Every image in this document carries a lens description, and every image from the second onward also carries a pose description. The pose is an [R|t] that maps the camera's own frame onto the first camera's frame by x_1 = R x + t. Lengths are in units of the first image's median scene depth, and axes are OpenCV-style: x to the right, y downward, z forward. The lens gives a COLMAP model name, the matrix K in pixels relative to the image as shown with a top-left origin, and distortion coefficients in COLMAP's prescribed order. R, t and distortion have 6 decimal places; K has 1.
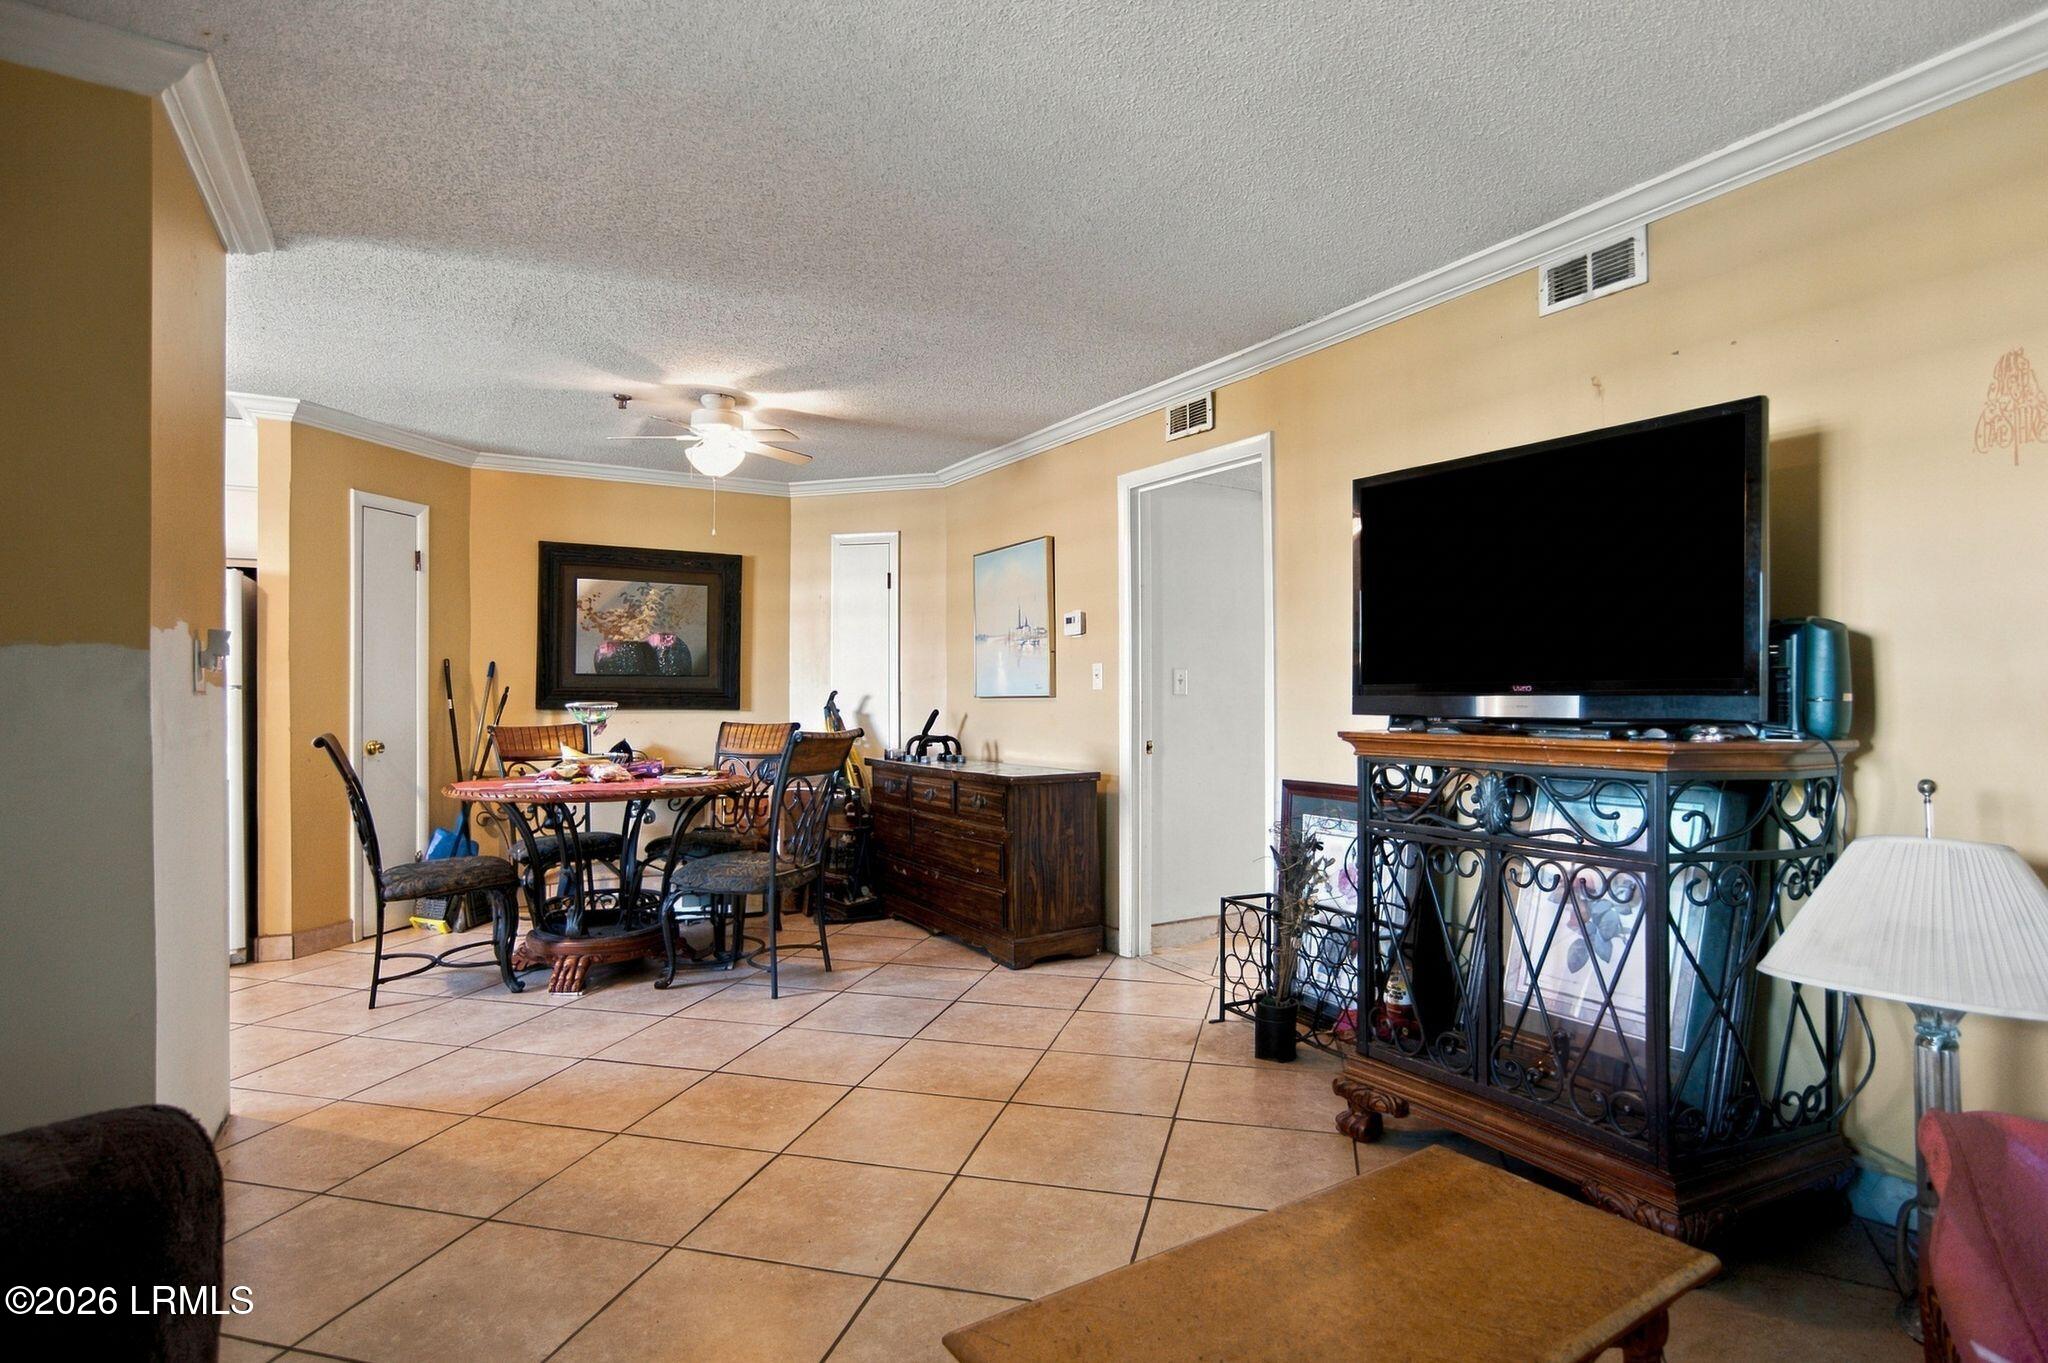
lens RADIAL K [[1038.8, 0, 1020.5], [0, 1038.8, 697.2], [0, 0, 1]] dist [-0.090069, 0.081699]
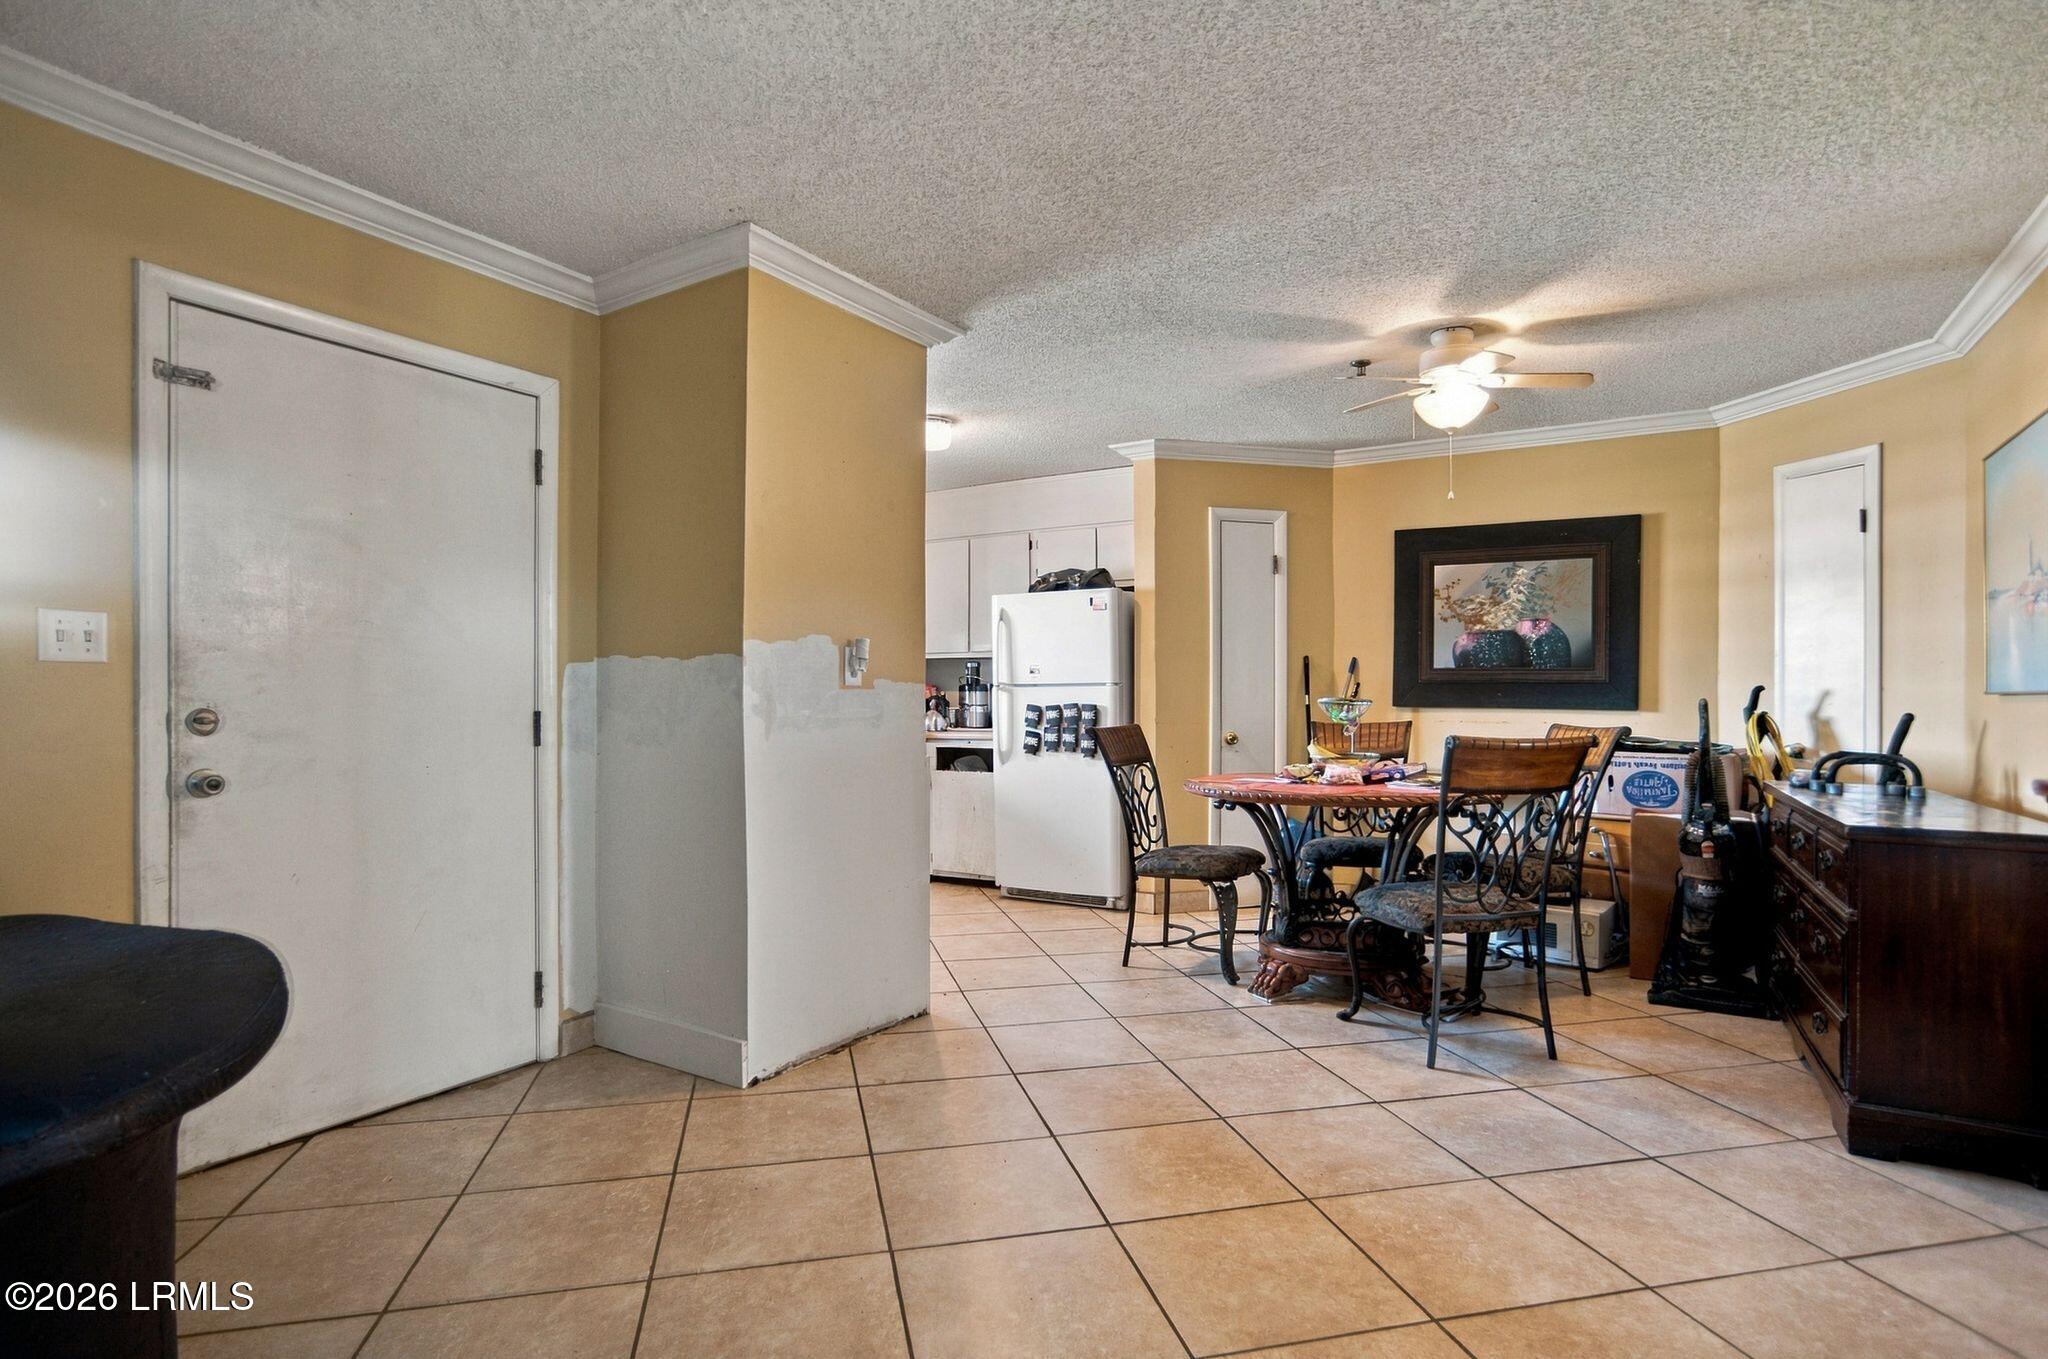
lens RADIAL K [[1050.5, 0, 1025.8], [0, 1050.5, 697.3], [0, 0, 1]] dist [-0.073645, 0.060717]
pose [[0.470625, 0.002492, -0.882330, 0.248734], [-0.004080, 0.999991, 0.000648, 0.004219], [0.882324, 0.003295, 0.470631, 0.260730]]
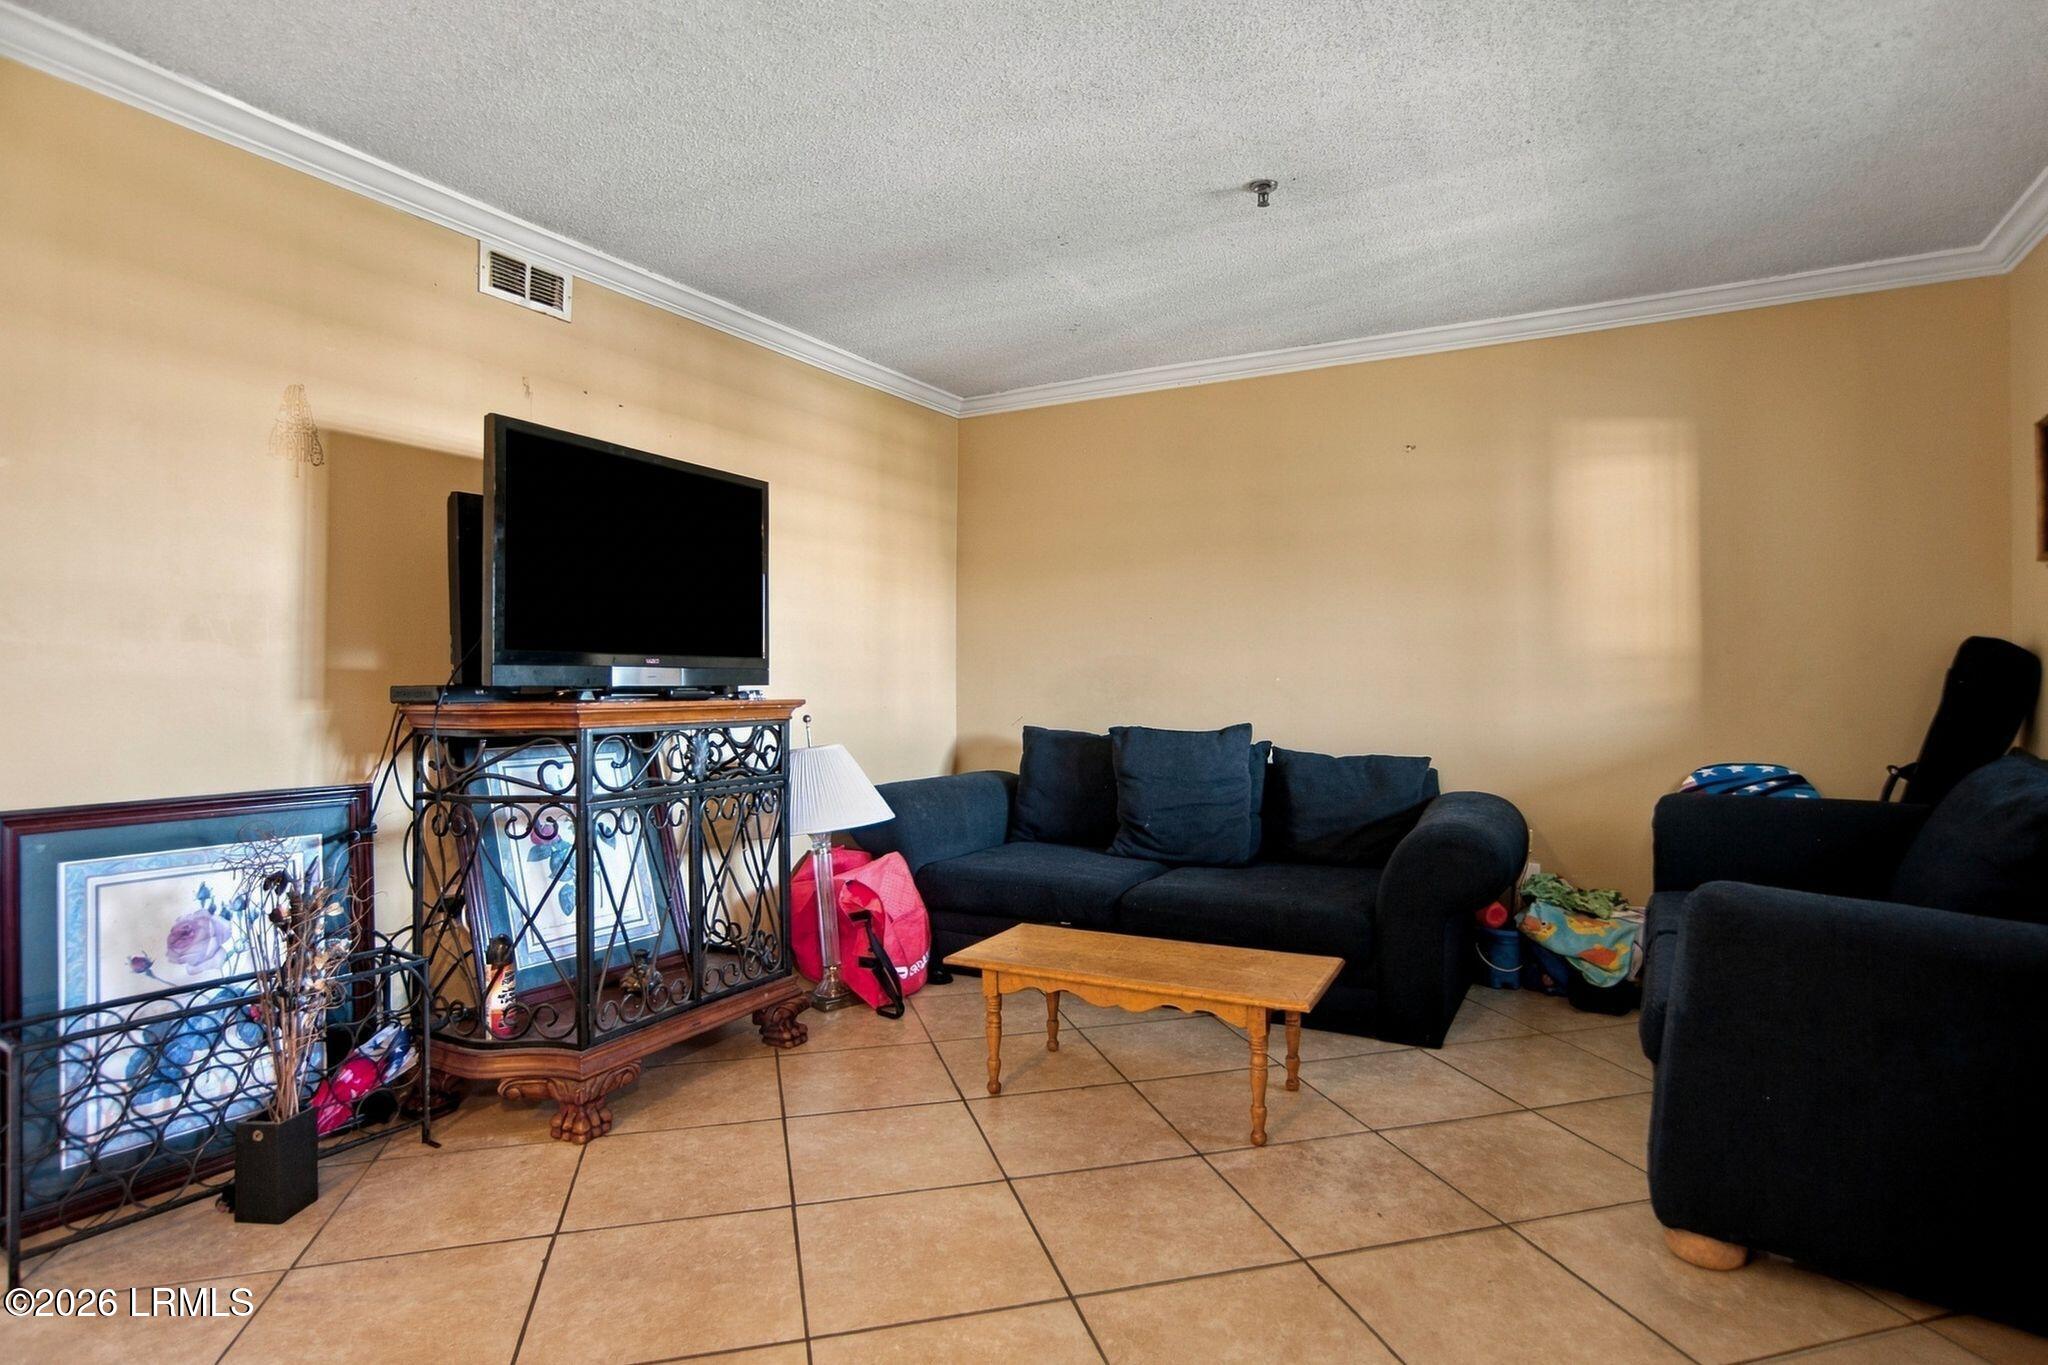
lens RADIAL K [[1058.0, 0, 1025.0], [0, 1058.0, 673.4], [0, 0, 1]] dist [-0.098403, 0.084440]
pose [[-0.491547, 0.005048, 0.870836, -0.365718], [0.001416, 0.999987, -0.004998, 0.006195], [-0.870850, -0.001223, -0.491547, 0.586307]]
